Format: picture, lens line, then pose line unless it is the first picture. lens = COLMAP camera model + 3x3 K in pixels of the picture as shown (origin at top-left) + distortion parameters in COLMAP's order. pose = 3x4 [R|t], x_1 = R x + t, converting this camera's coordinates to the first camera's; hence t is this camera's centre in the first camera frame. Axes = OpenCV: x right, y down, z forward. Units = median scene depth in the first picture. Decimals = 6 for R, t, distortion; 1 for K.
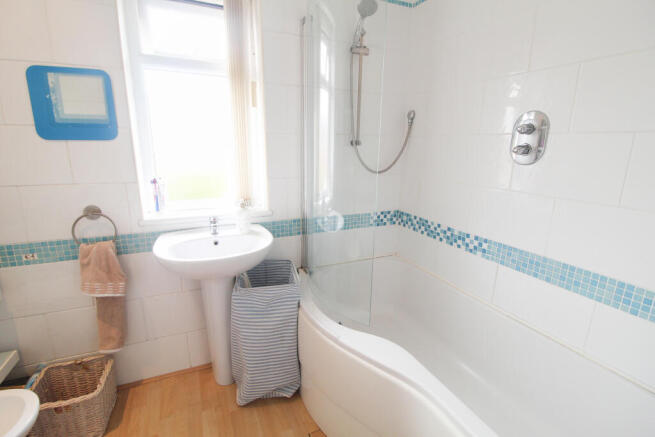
lens RADIAL K [[308.8, 0, 327.5], [0, 308.8, 218.5], [0, 0, 1]] dist [0.022538, -0.022131]
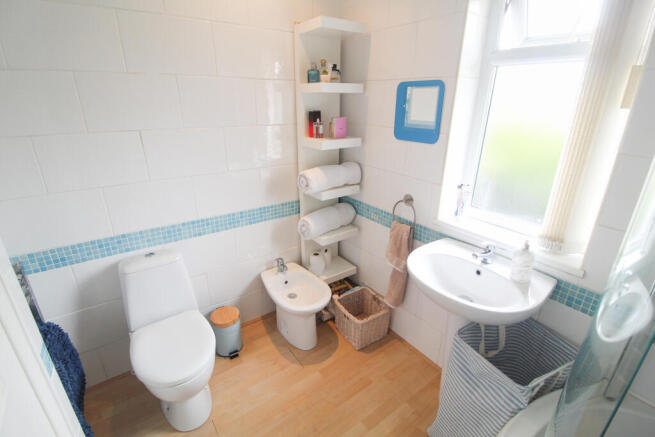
lens RADIAL K [[308.8, 0, 327.5], [0, 308.8, 218.5], [0, 0, 1]] dist [0.022538, -0.022131]
pose [[0.204766, 0.348019, -0.914852, 0.328276], [-0.232765, 0.925157, 0.299841, -0.246685], [0.950732, 0.151548, 0.270448, 0.378335]]
